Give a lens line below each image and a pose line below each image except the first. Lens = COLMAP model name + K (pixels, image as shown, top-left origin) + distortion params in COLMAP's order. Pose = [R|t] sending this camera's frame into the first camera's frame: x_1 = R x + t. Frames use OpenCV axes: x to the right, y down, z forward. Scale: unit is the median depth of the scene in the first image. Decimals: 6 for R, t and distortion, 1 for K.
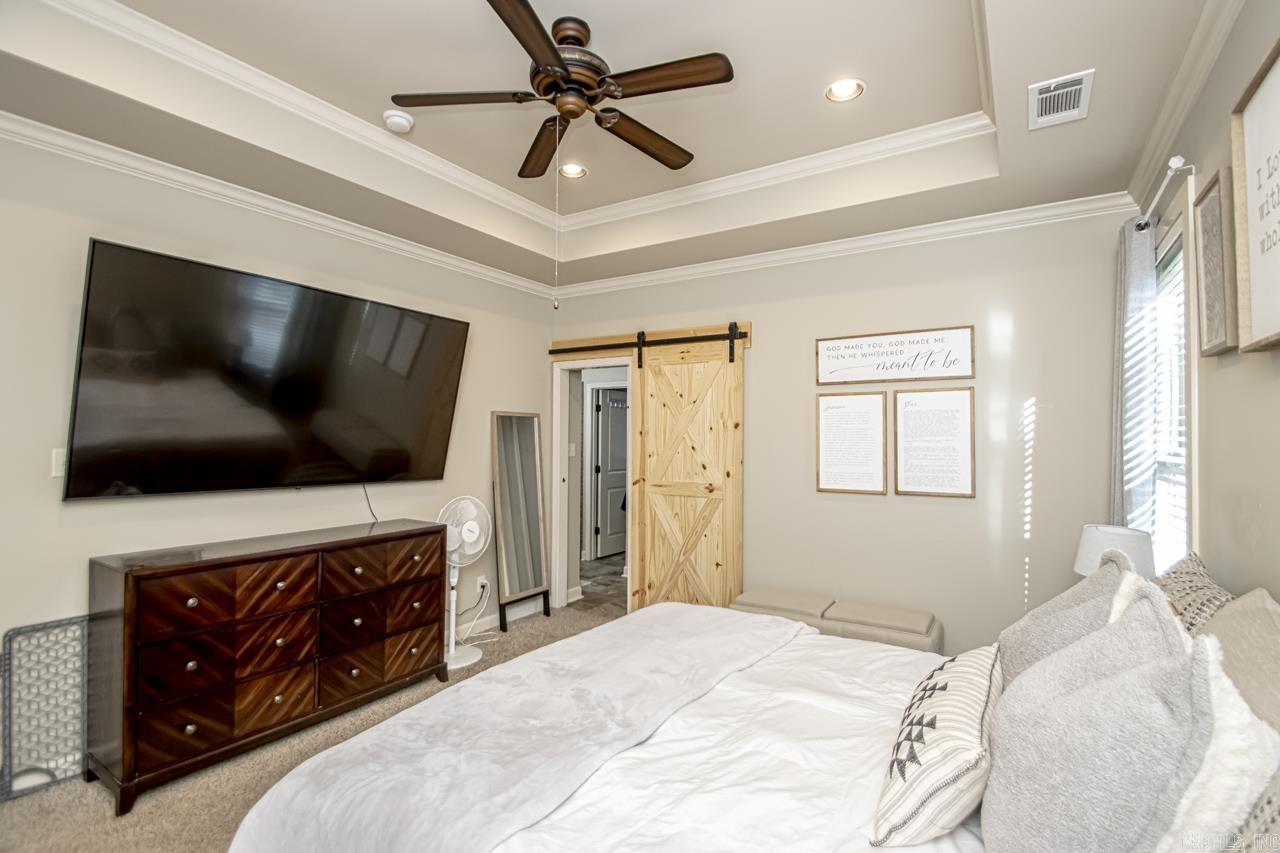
lens RADIAL K [[591.4, 0, 646.7], [0, 591.4, 423.1], [0, 0, 1]] dist [0.003912, -0.010552]
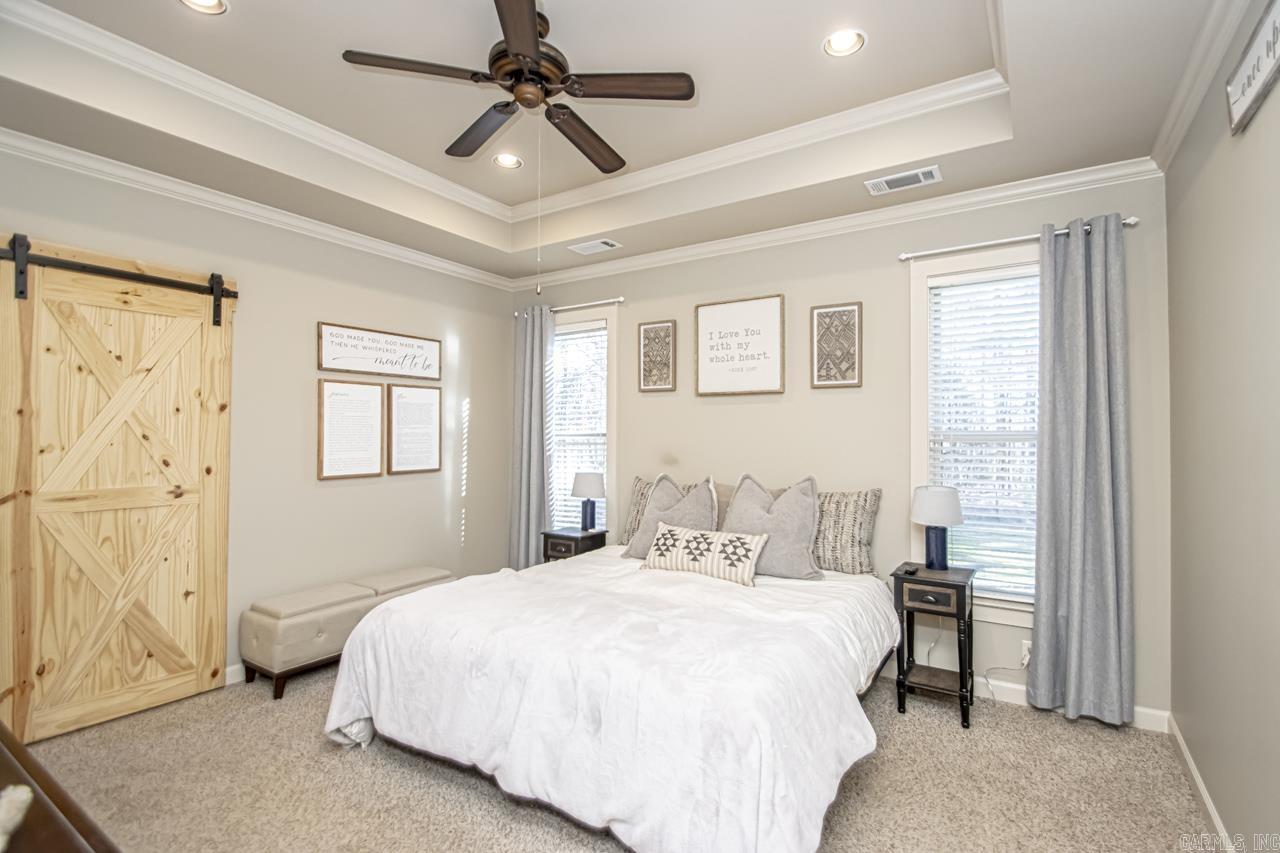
lens RADIAL K [[591.4, 0, 646.7], [0, 591.4, 423.1], [0, 0, 1]] dist [0.003912, -0.010552]
pose [[0.013653, 0.014040, 0.999808, -0.664315], [-0.027428, 0.999530, -0.013661, 0.021346], [-0.999531, -0.027237, 0.014032, 0.449762]]
